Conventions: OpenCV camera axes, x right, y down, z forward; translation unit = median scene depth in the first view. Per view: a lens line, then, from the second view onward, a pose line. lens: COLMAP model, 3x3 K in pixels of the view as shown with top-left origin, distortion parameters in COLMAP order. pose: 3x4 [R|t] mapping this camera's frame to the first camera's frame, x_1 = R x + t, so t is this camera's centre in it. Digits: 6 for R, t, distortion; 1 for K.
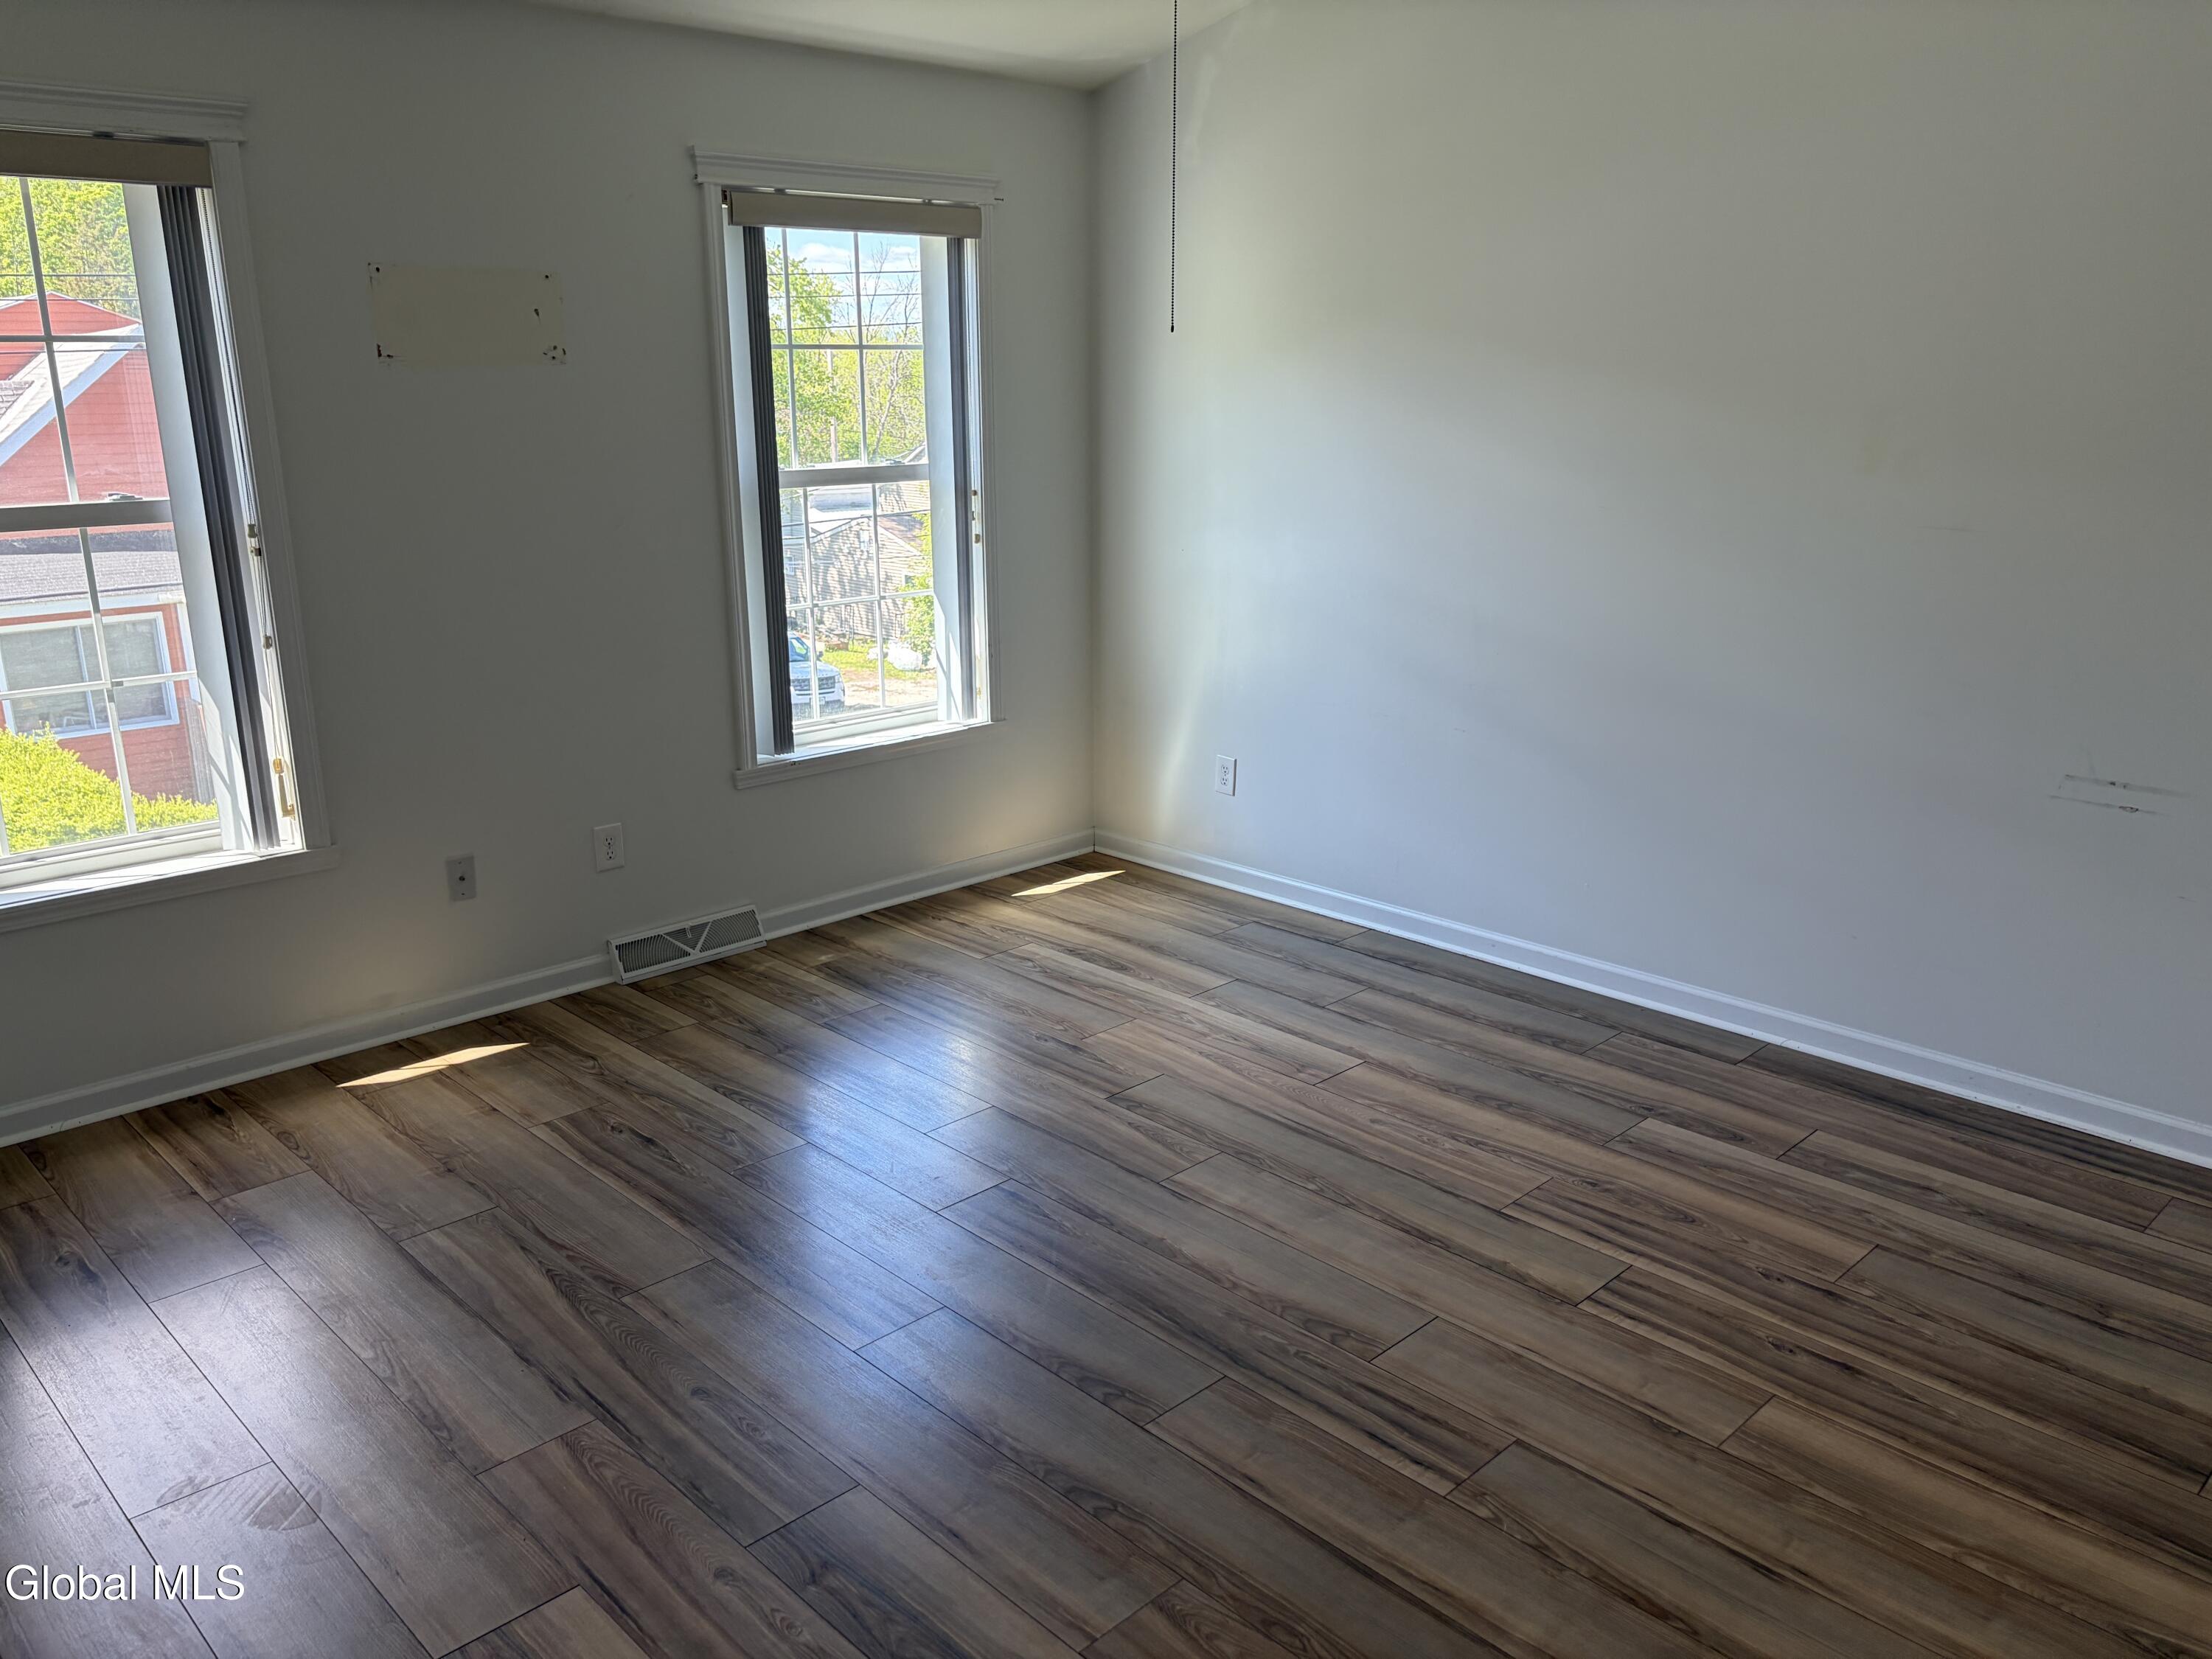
lens RADIAL K [[1692.1, 0, 1094.3], [0, 1692.1, 834.8], [0, 0, 1]] dist [0.045401, -0.052992]
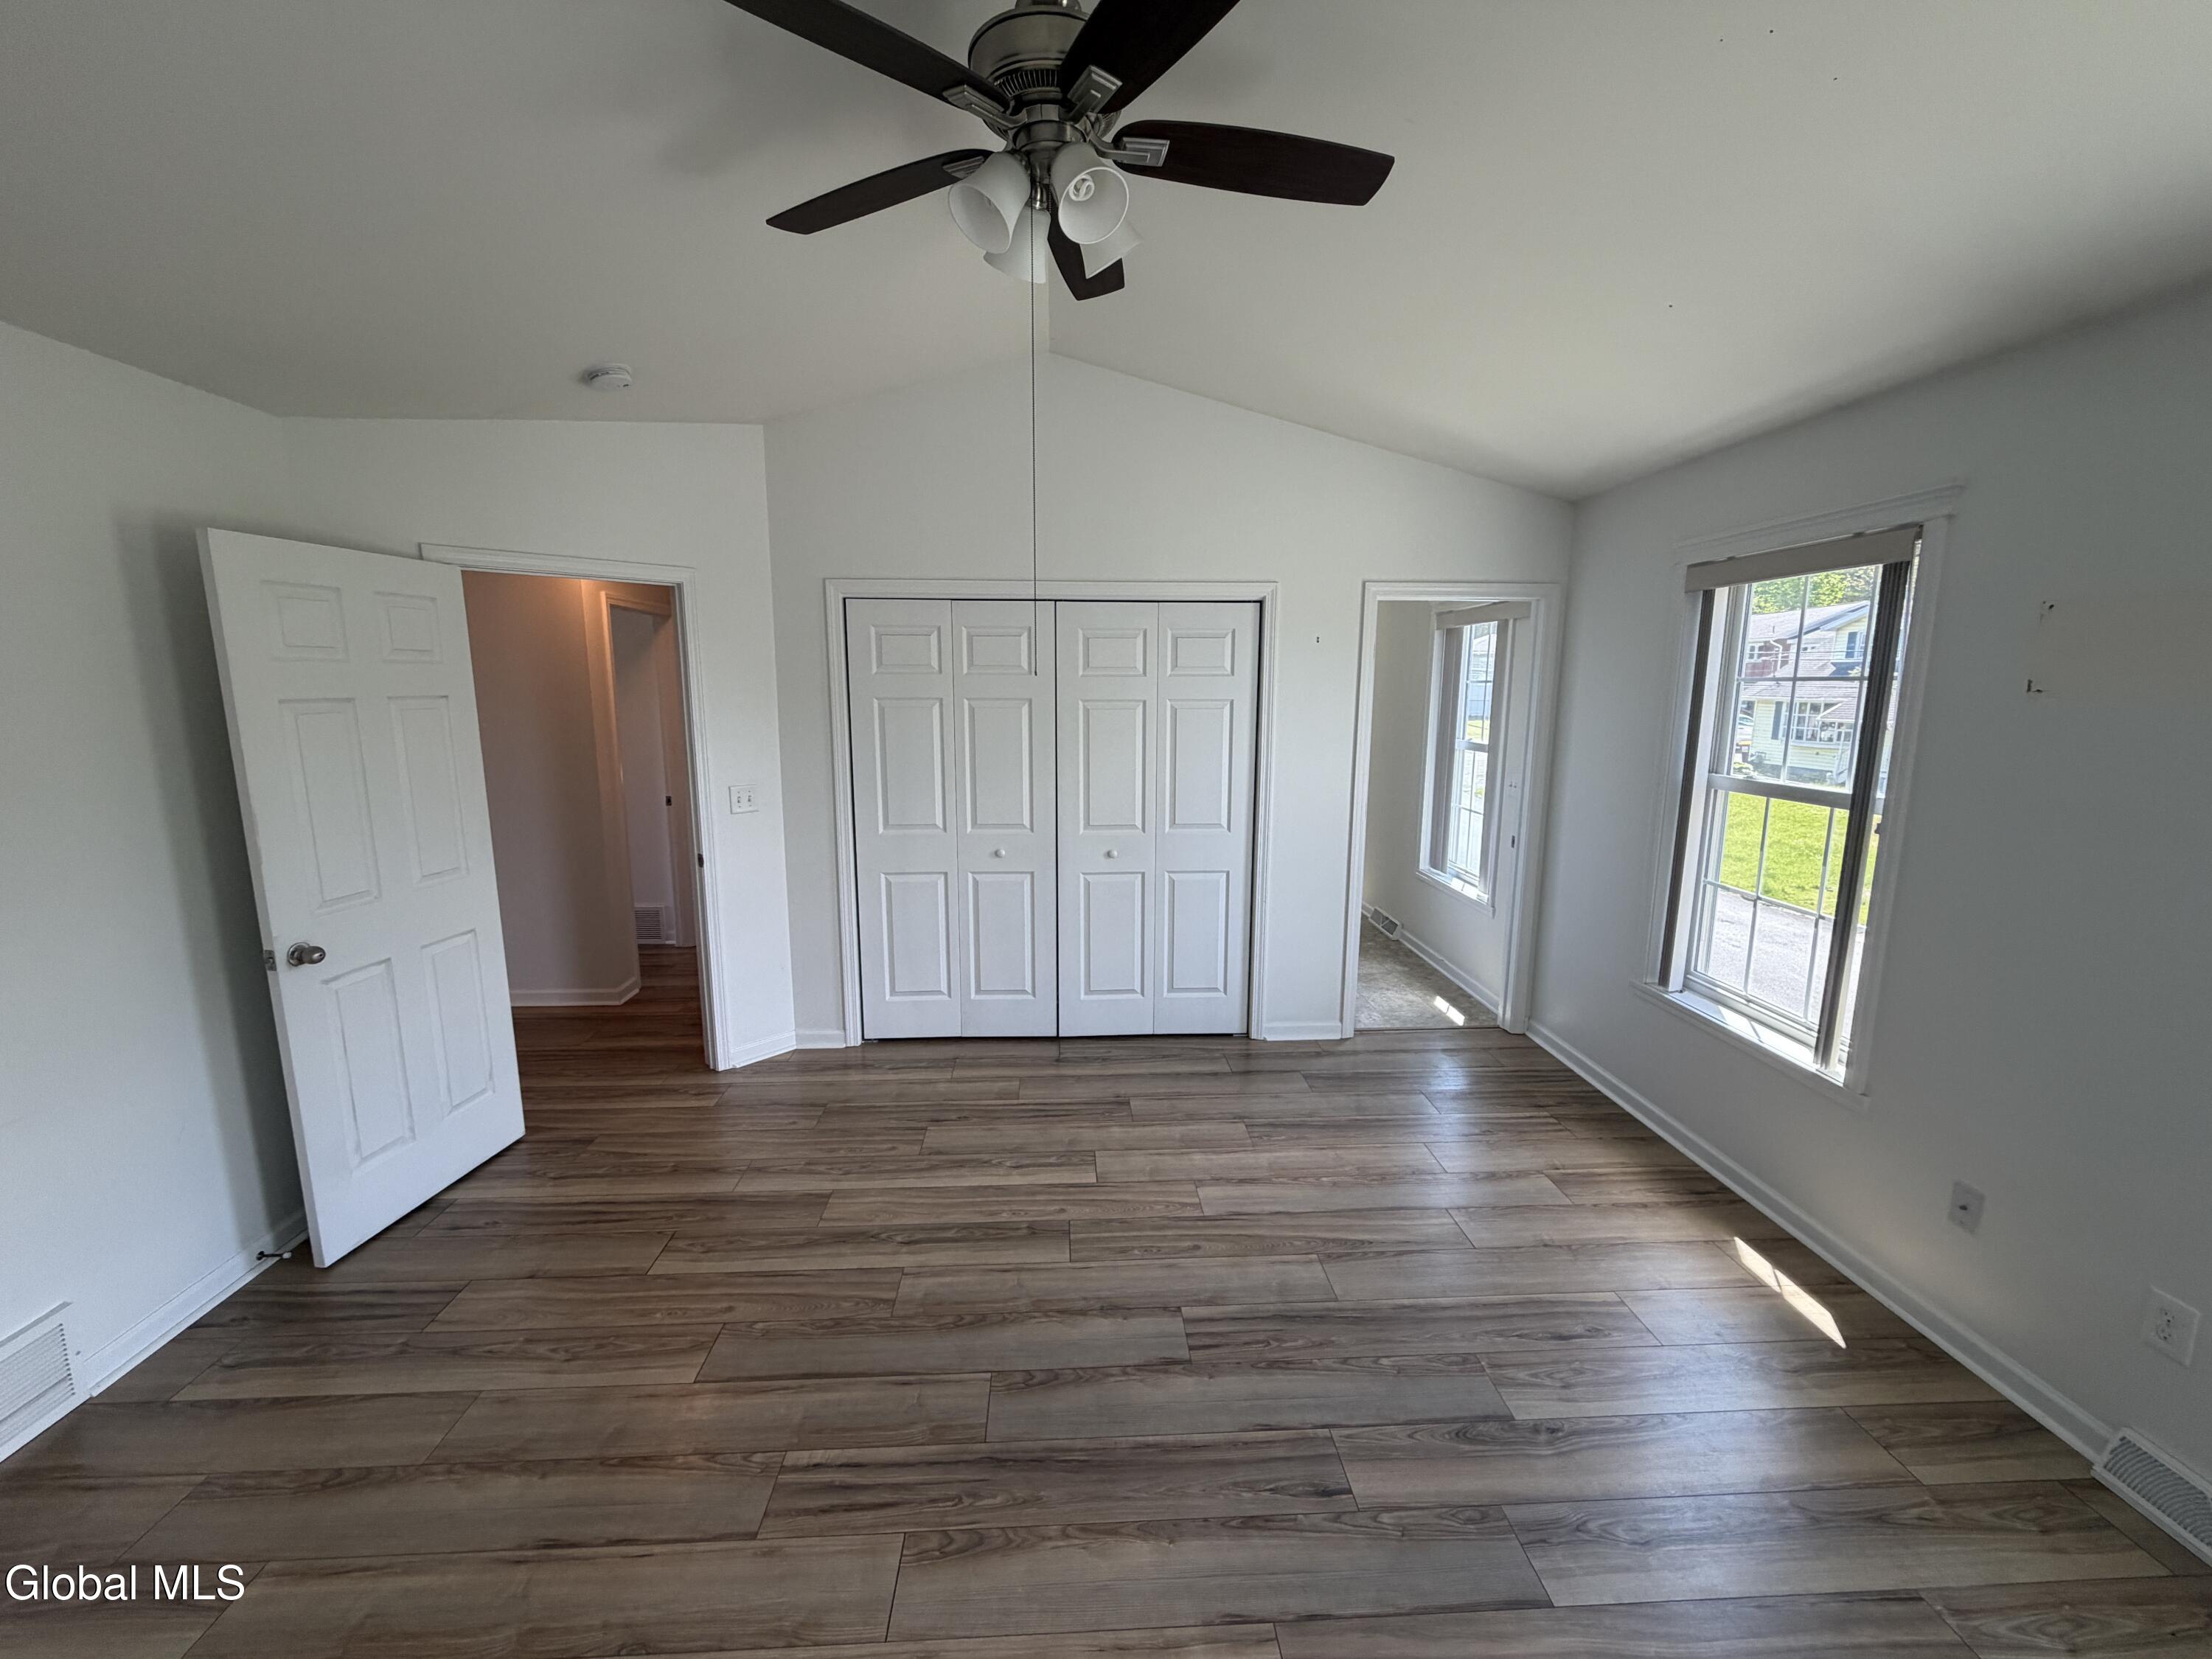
lens RADIAL K [[883.6, 0, 1101.8], [0, 883.6, 828.0], [0, 0, 1]] dist [0.001444, 0.000010]
pose [[-0.660862, 0.122197, -0.740492, 0.397519], [-0.202009, 0.921280, 0.332317, -0.313740], [0.722809, 0.369202, -0.584155, 1.092855]]
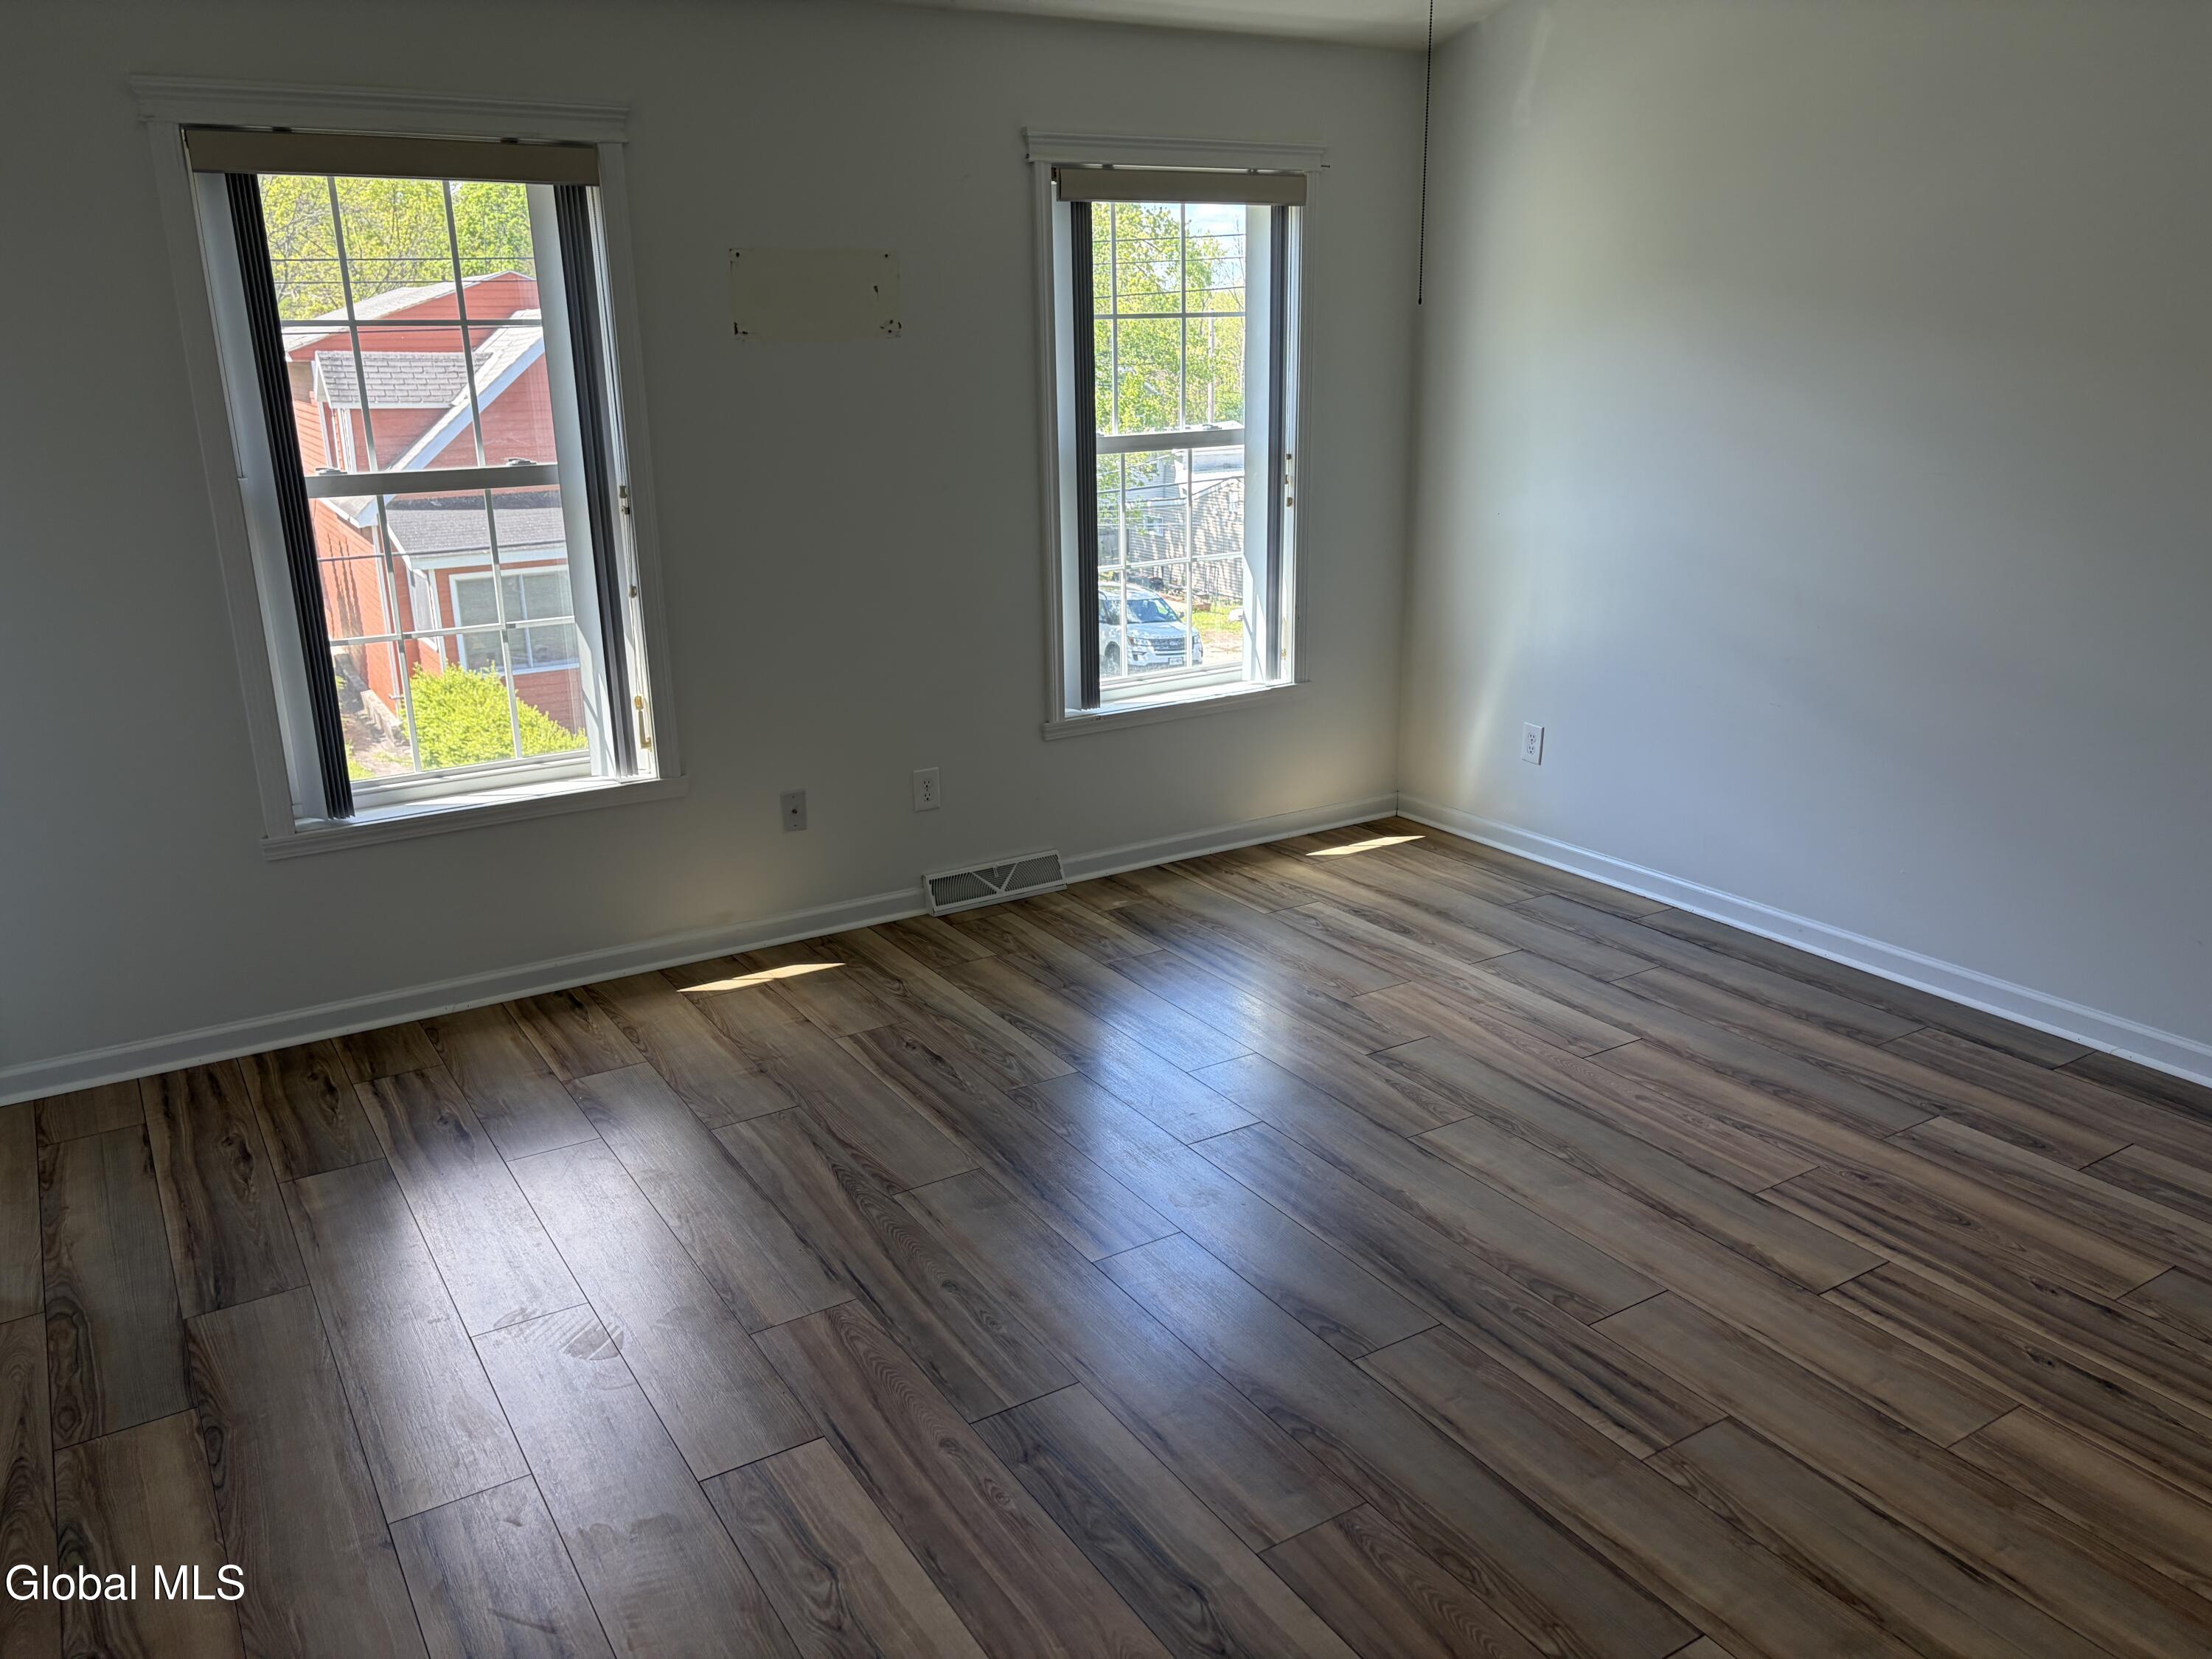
lens RADIAL K [[1692.1, 0, 1094.3], [0, 1692.1, 834.8], [0, 0, 1]] dist [0.045401, -0.052992]
pose [[0.976606, 0.048271, -0.209549, 0.062417], [-0.043683, 0.998695, 0.026470, 0.004426], [0.210553, -0.016697, 0.977440, -0.037173]]
